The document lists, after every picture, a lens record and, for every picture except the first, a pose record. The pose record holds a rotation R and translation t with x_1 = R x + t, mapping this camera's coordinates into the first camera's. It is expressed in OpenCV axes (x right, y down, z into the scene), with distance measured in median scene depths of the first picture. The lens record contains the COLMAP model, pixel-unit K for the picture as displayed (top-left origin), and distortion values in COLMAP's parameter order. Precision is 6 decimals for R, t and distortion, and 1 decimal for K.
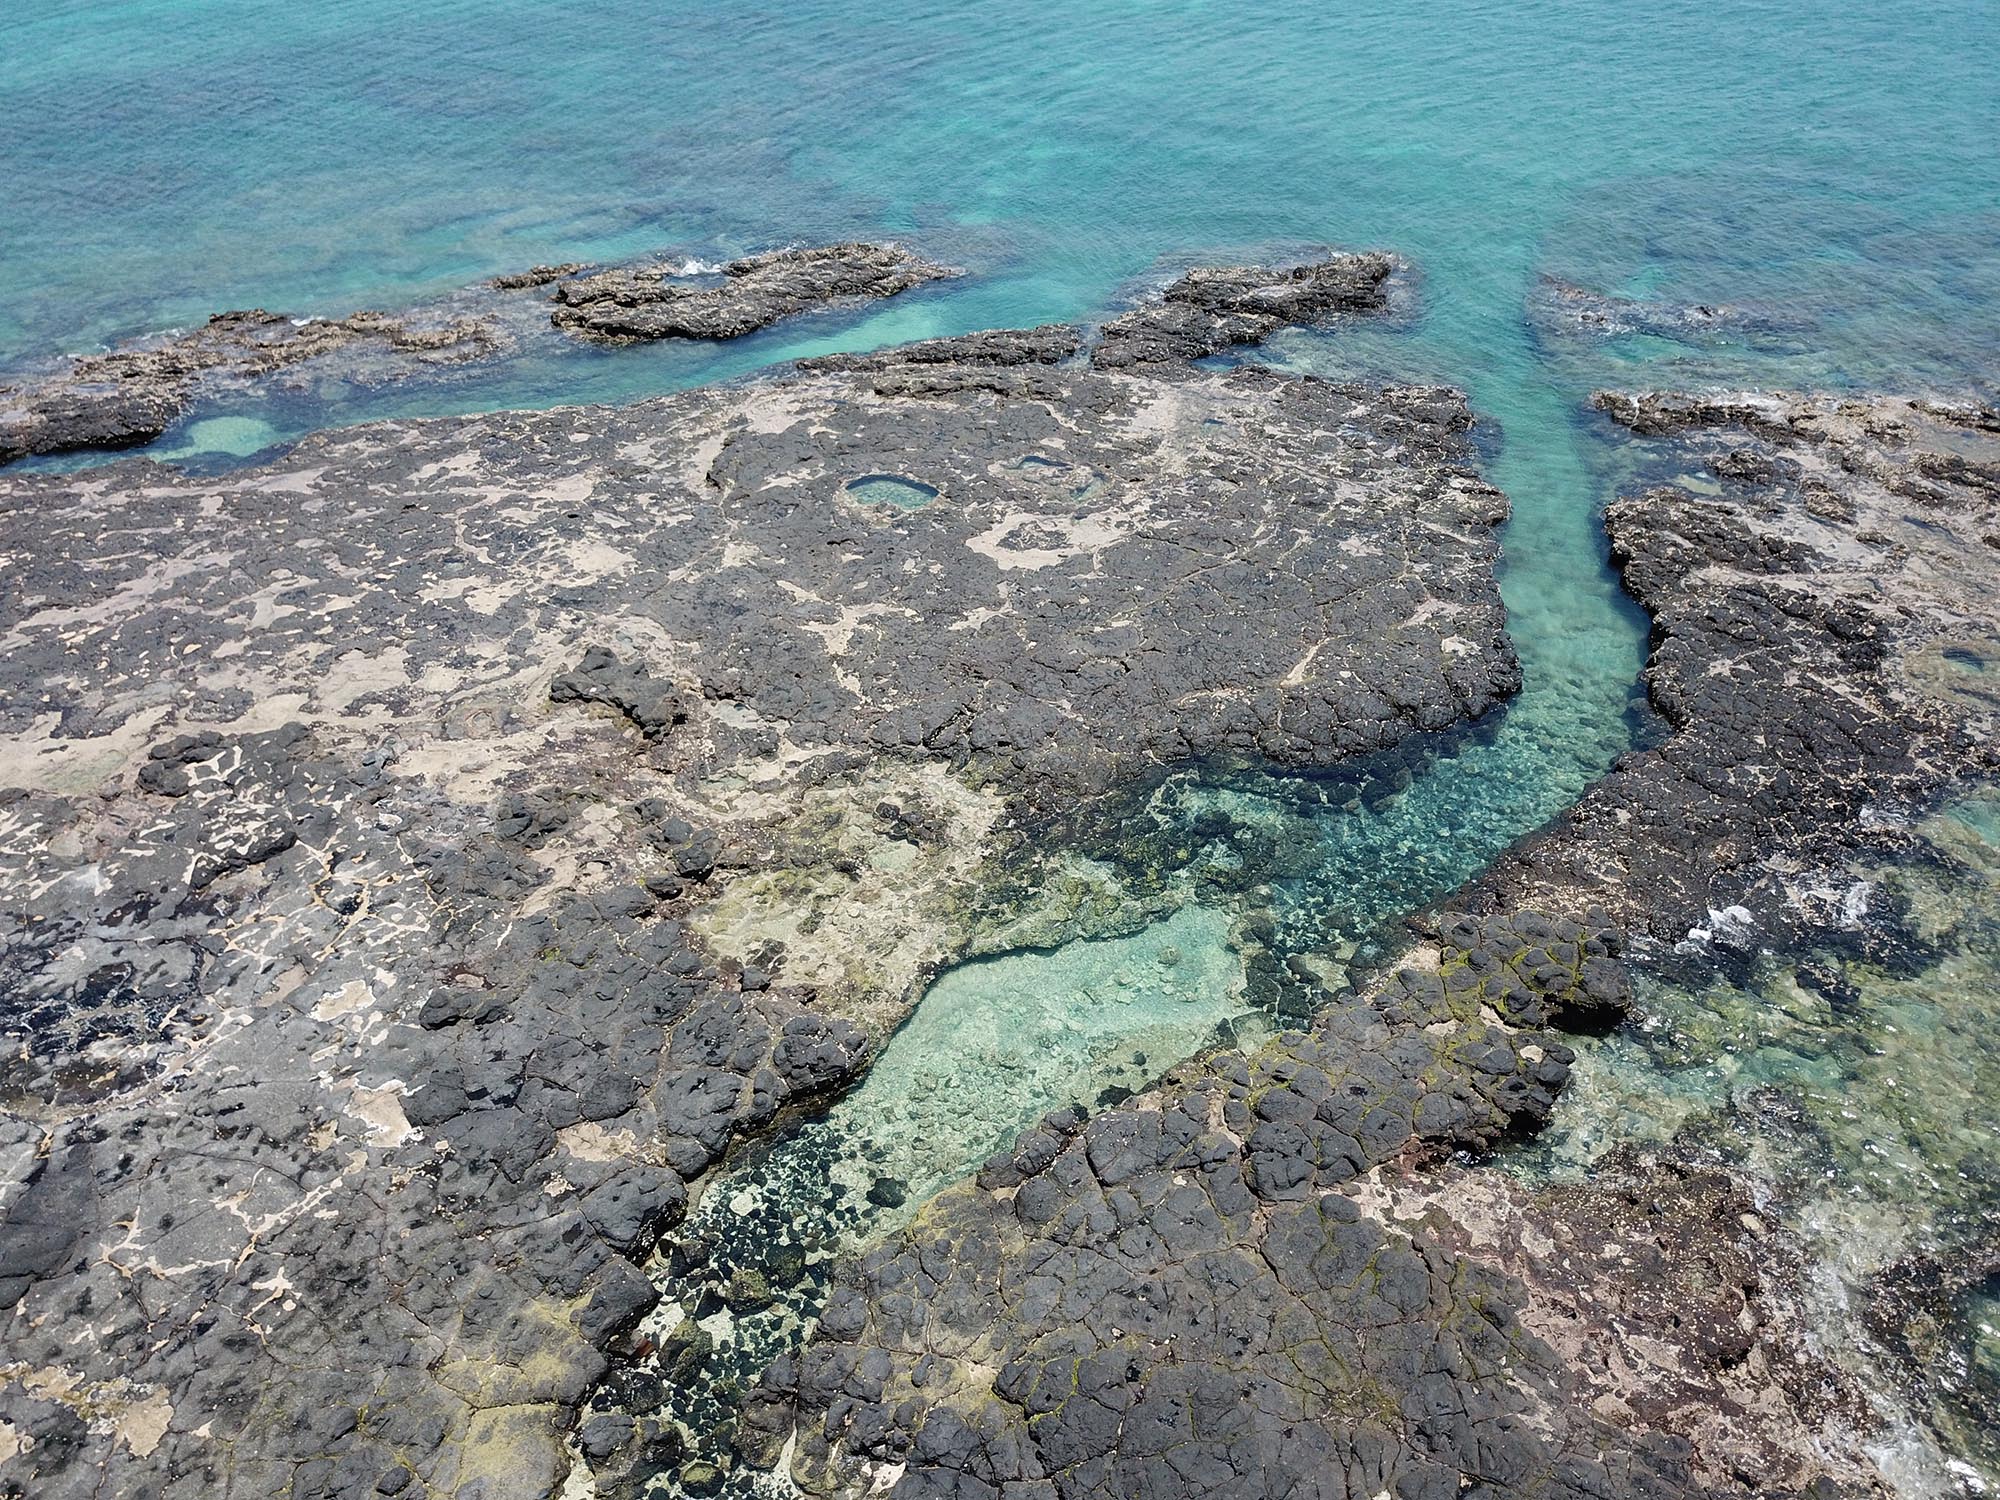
lens RADIAL K [[1515.2, 0, 1000.0], [0, 1515.2, 750.0], [0, 0, 1]] dist [0.003478, 0.007490]
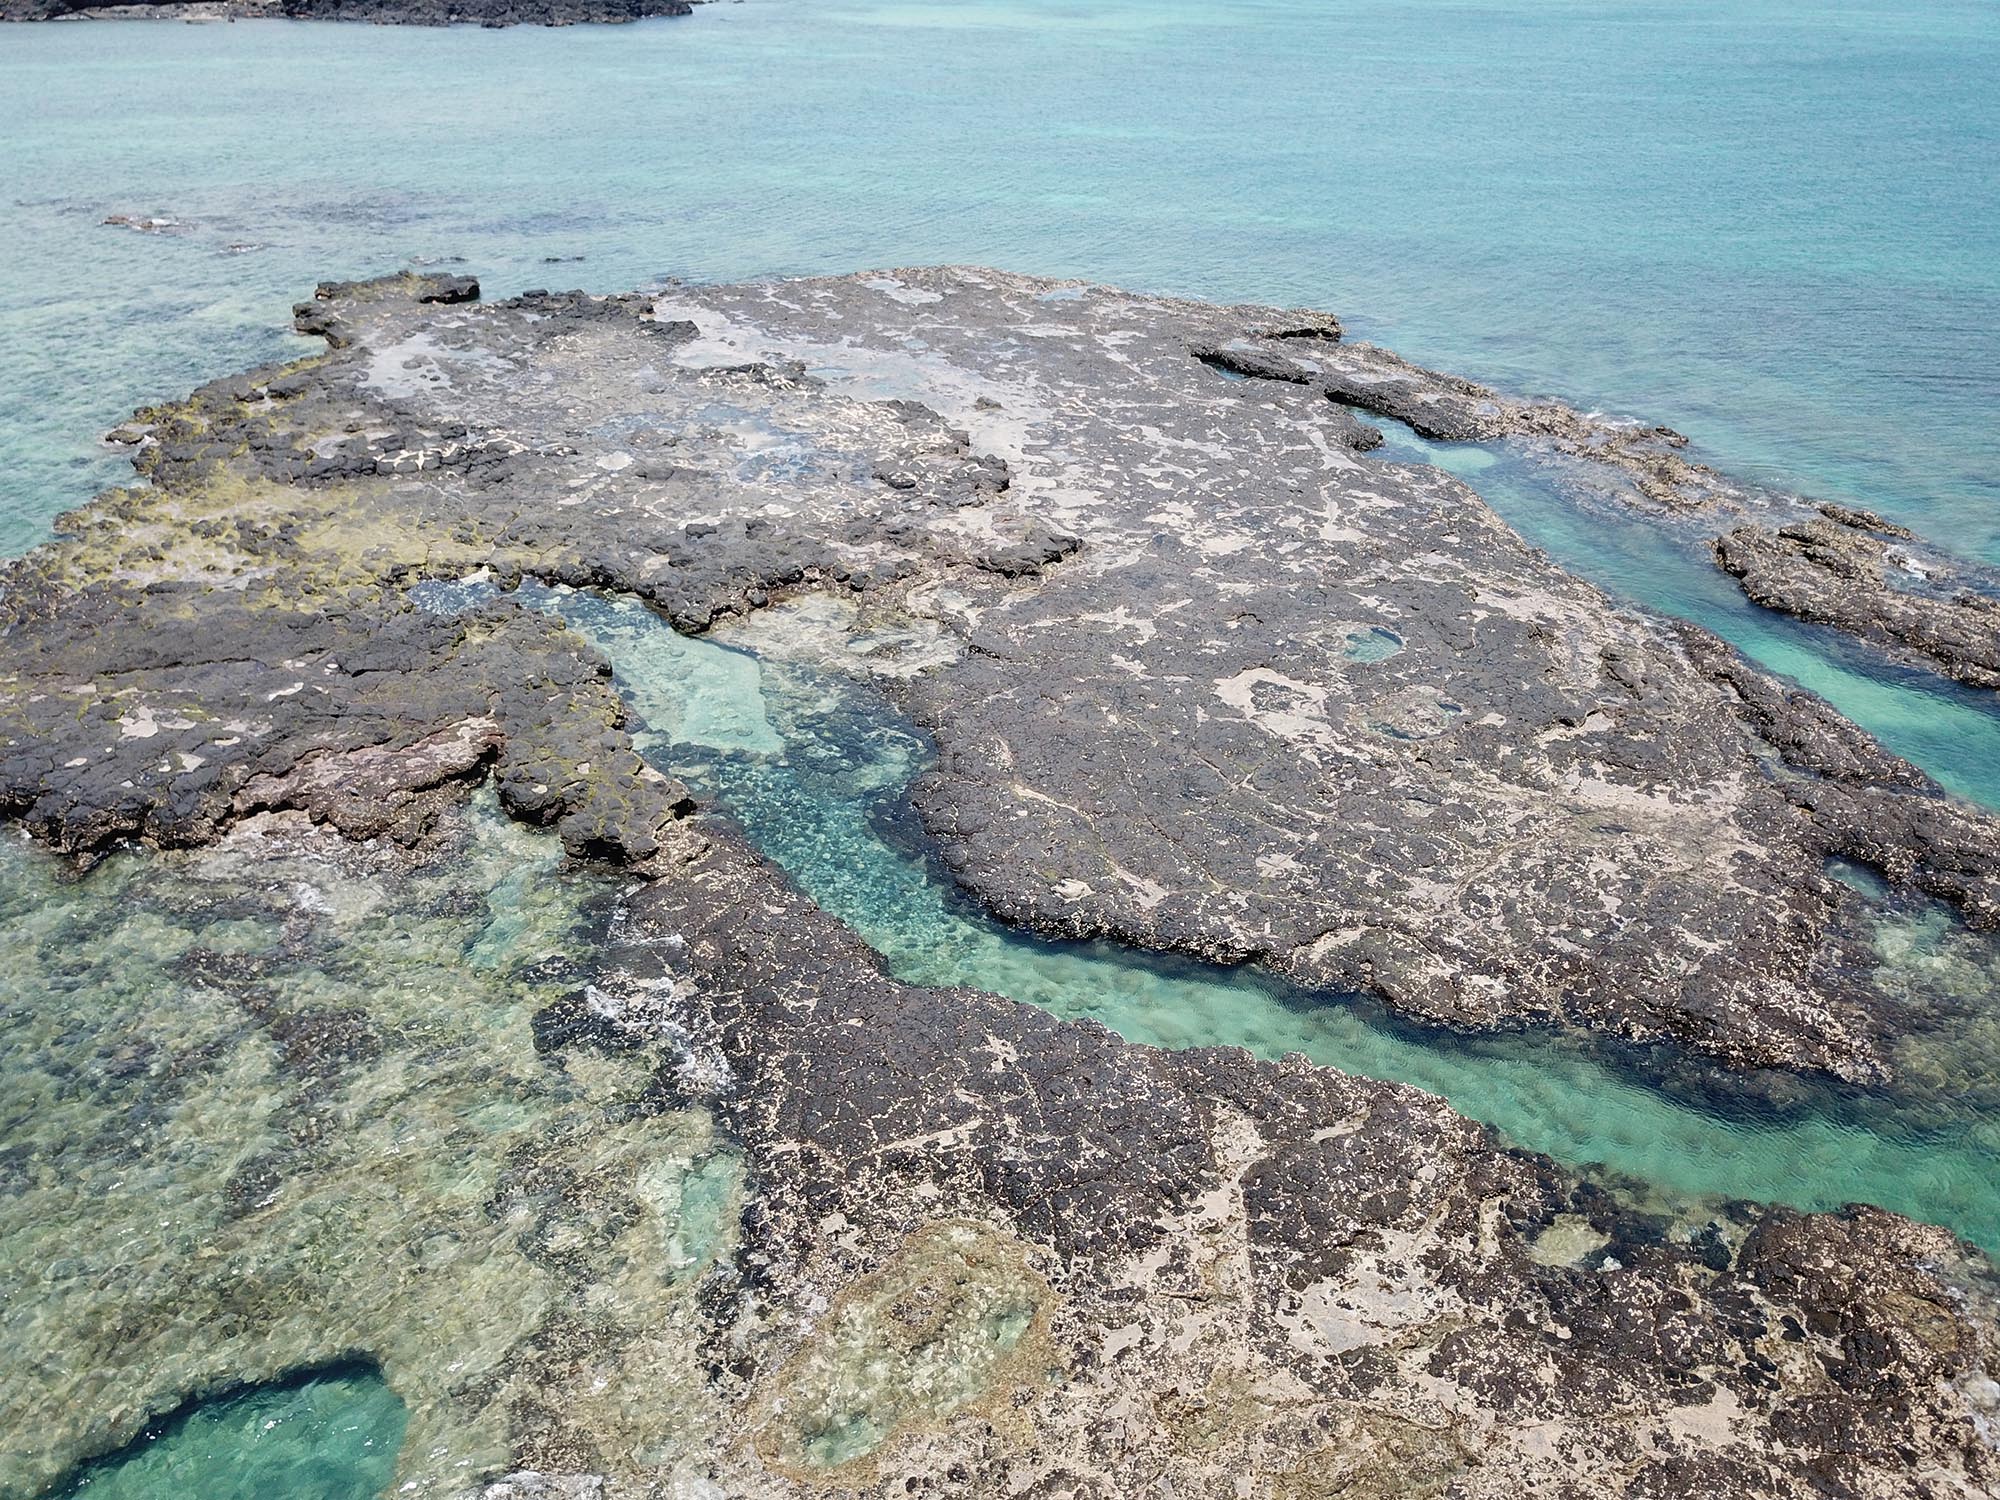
lens RADIAL K [[1515.2, 0, 1000.0], [0, 1515.2, 750.0], [0, 0, 1]] dist [0.003478, 0.007490]
pose [[-0.097381, 0.497270, -0.862113, 1.515738], [-0.592529, 0.667014, 0.451666, -0.744867], [0.799641, 0.554811, 0.229693, 0.949421]]
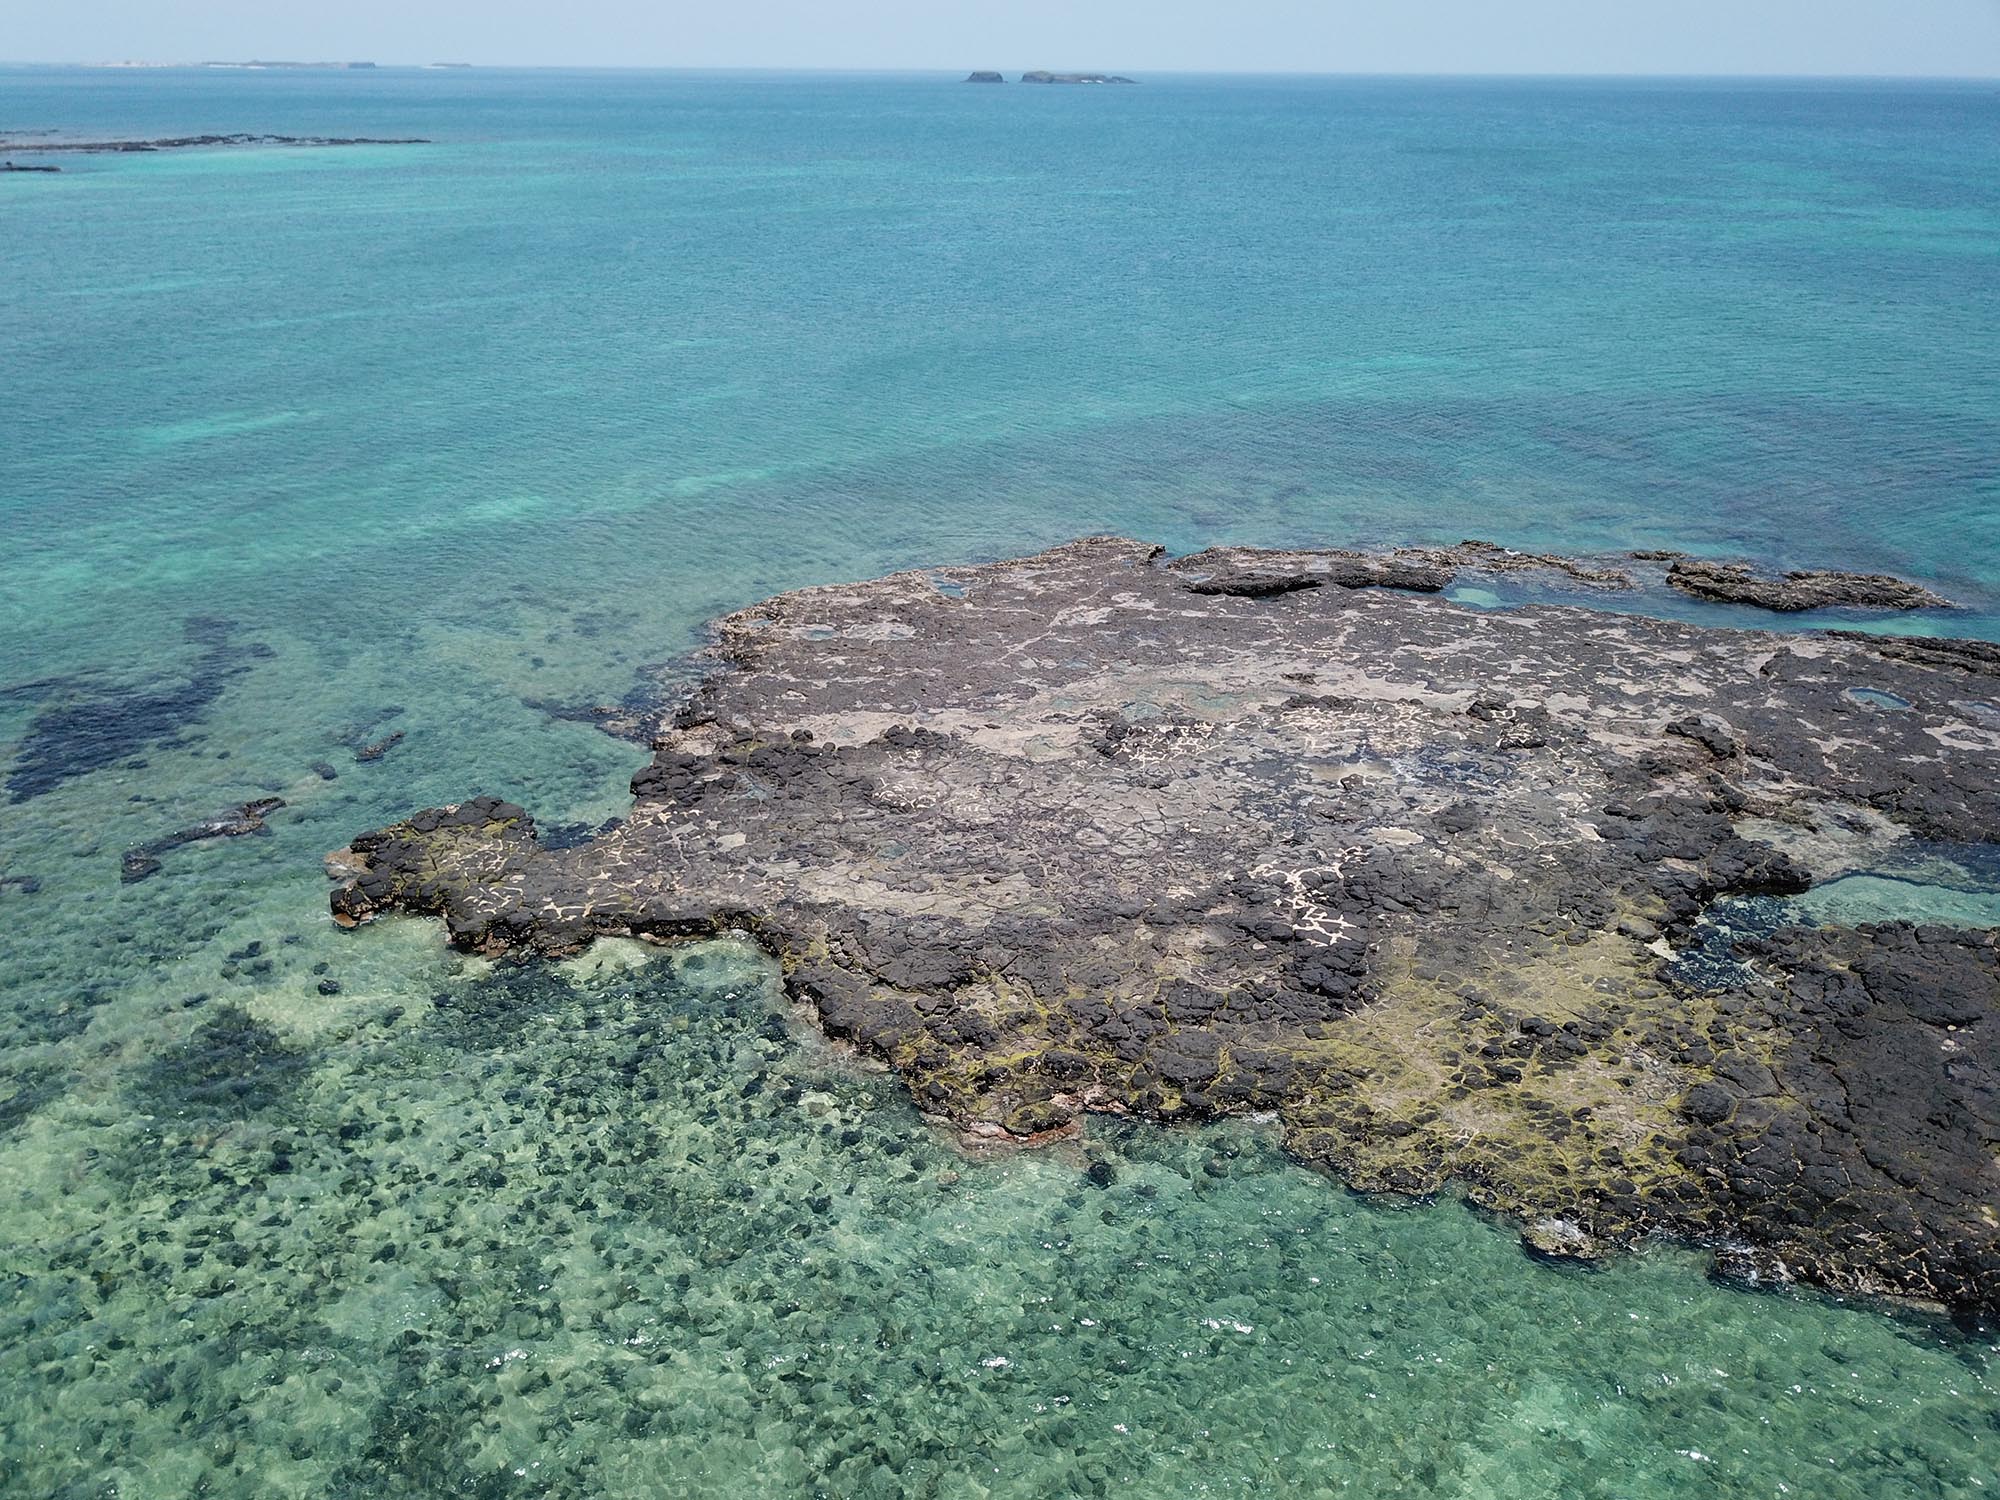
lens RADIAL K [[1522.9, 0, 1000.0], [0, 1522.9, 750.0], [0, 0, 1]] dist [-0.058320, 0.053972]
pose [[0.806082, 0.245448, -0.538505, 0.084820], [-0.352373, 0.930117, -0.103520, 0.636893], [0.475464, 0.273200, 0.836239, -1.329631]]
